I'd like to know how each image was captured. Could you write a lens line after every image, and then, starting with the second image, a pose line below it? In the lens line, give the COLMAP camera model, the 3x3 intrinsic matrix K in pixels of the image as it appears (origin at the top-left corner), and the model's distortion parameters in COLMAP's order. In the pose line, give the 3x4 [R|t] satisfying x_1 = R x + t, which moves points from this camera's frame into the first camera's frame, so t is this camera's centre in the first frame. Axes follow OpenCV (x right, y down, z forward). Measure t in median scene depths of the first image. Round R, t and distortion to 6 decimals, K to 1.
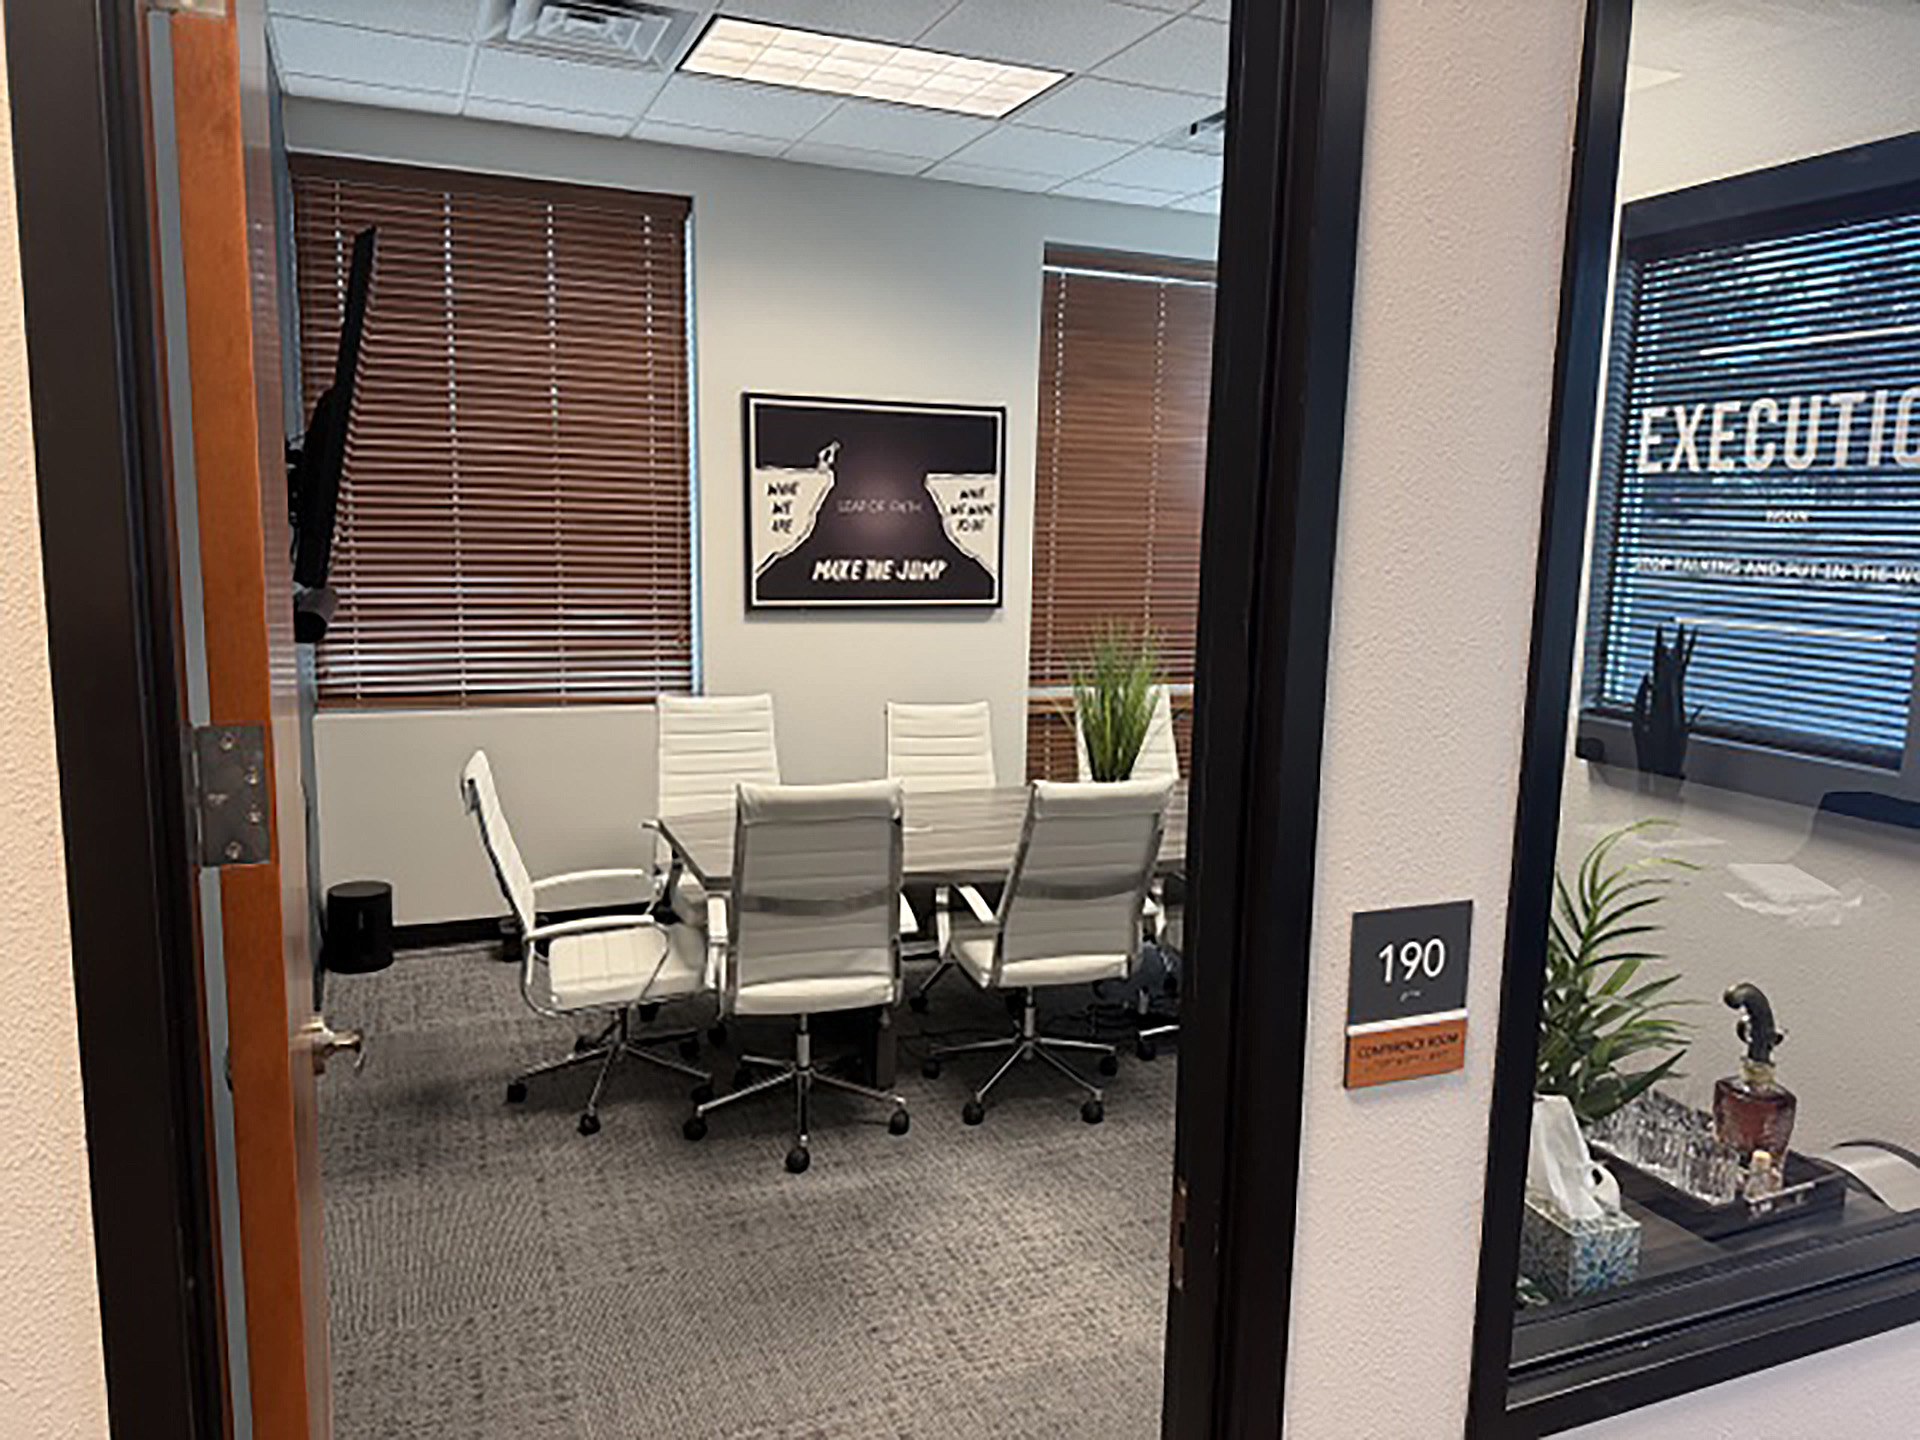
lens RADIAL K [[1360.7, 0, 960.0], [0, 1360.7, 720.0], [0, 0, 1]] dist [0.105915, -0.186394]
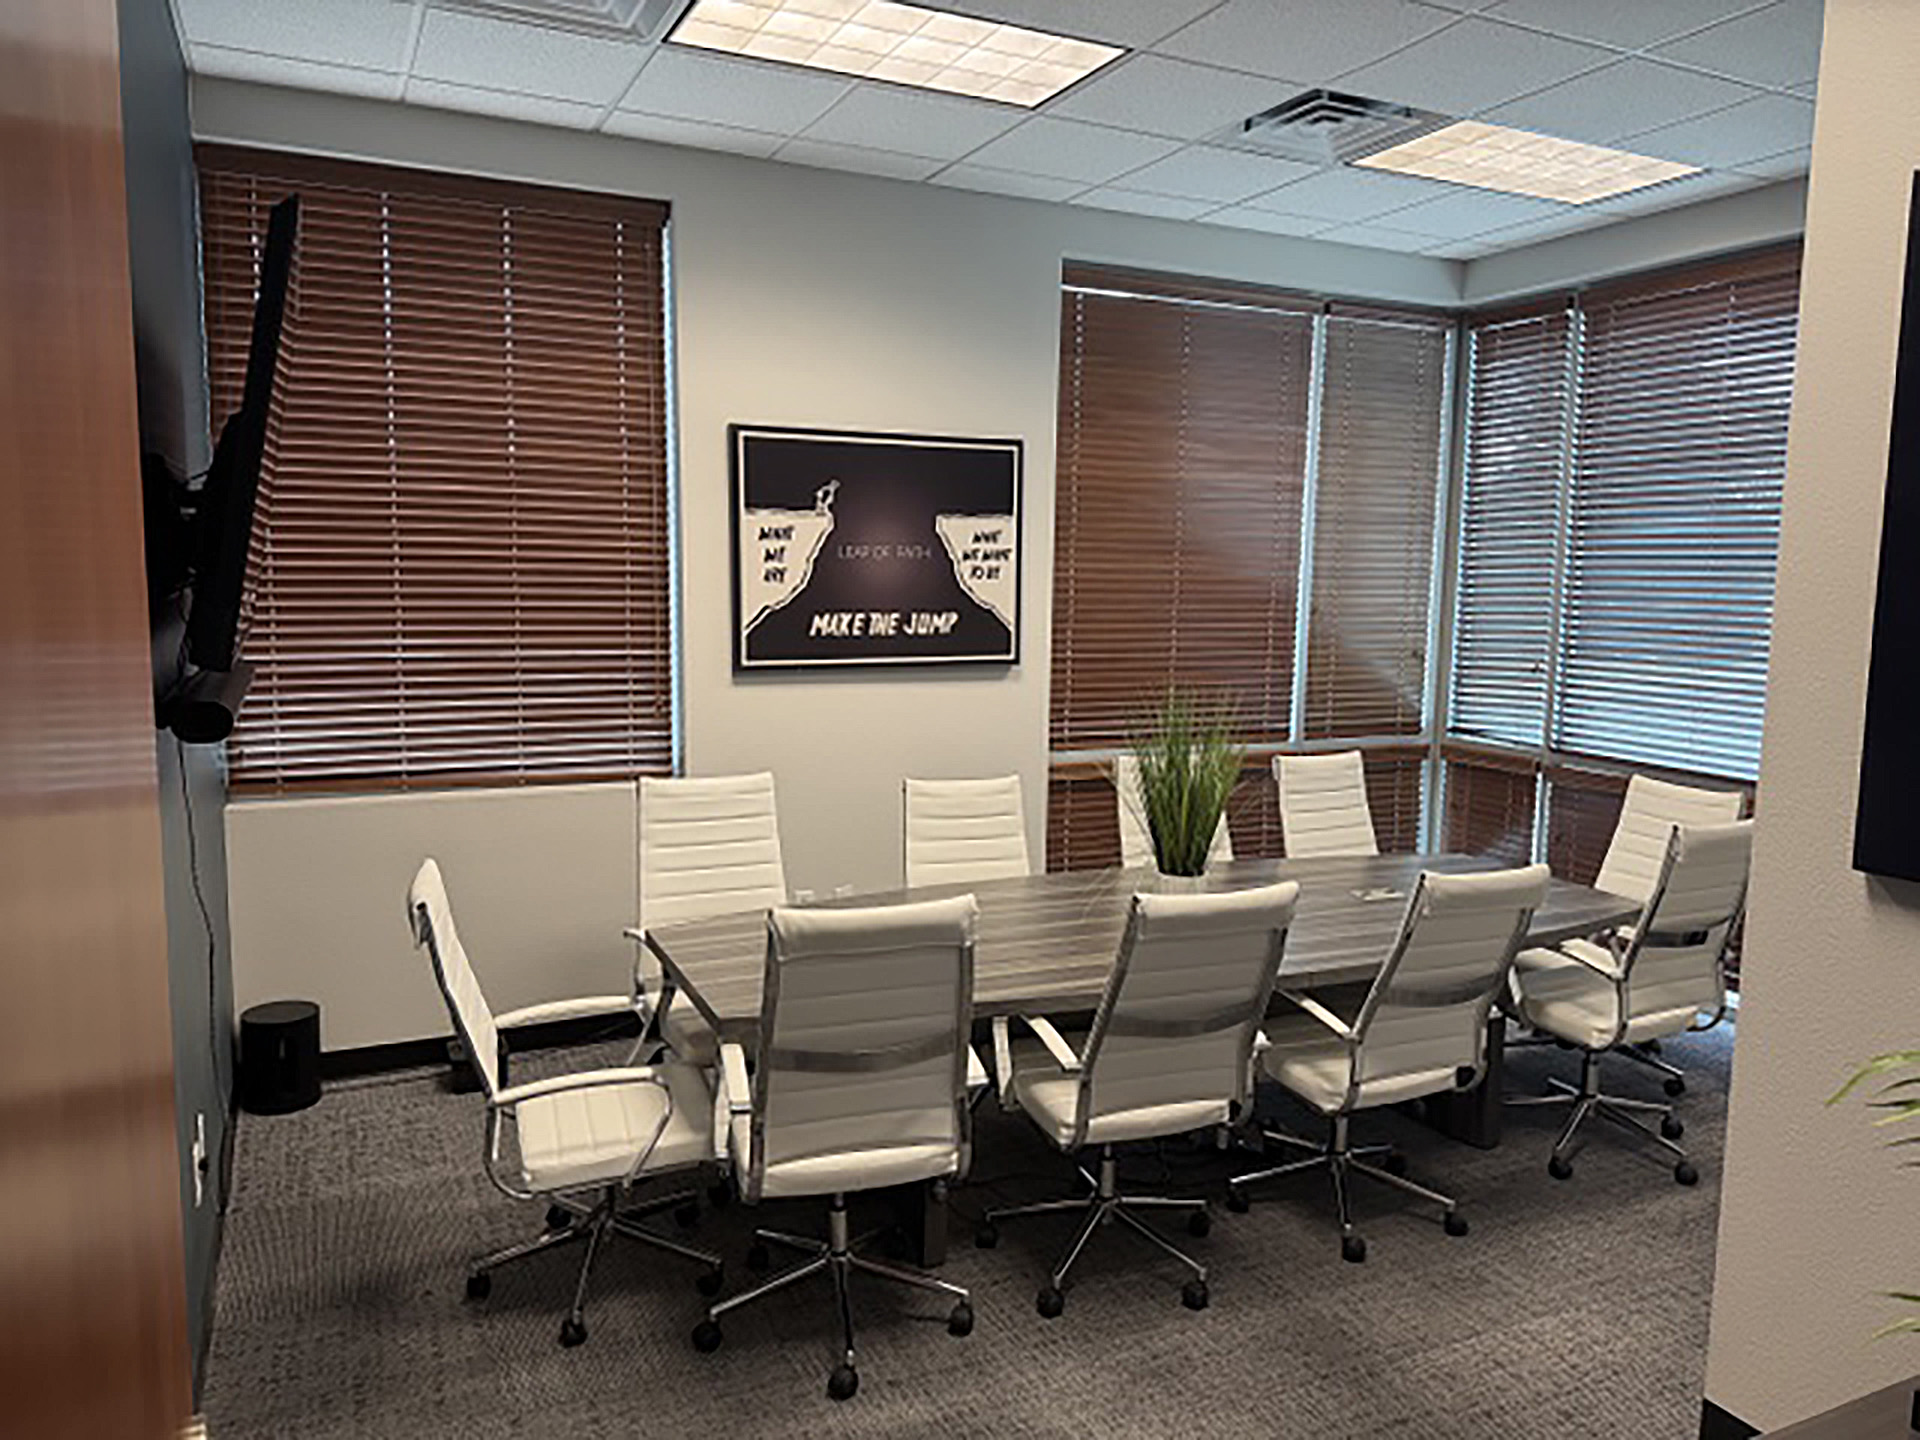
lens RADIAL K [[1353.8, 0, 960.0], [0, 1353.8, 720.0], [0, 0, 1]] dist [0.090810, -0.138373]
pose [[0.998852, -0.012378, 0.046267, -0.058269], [0.013649, 0.999535, -0.027259, -0.026347], [-0.045908, 0.027859, 0.998557, 0.140626]]
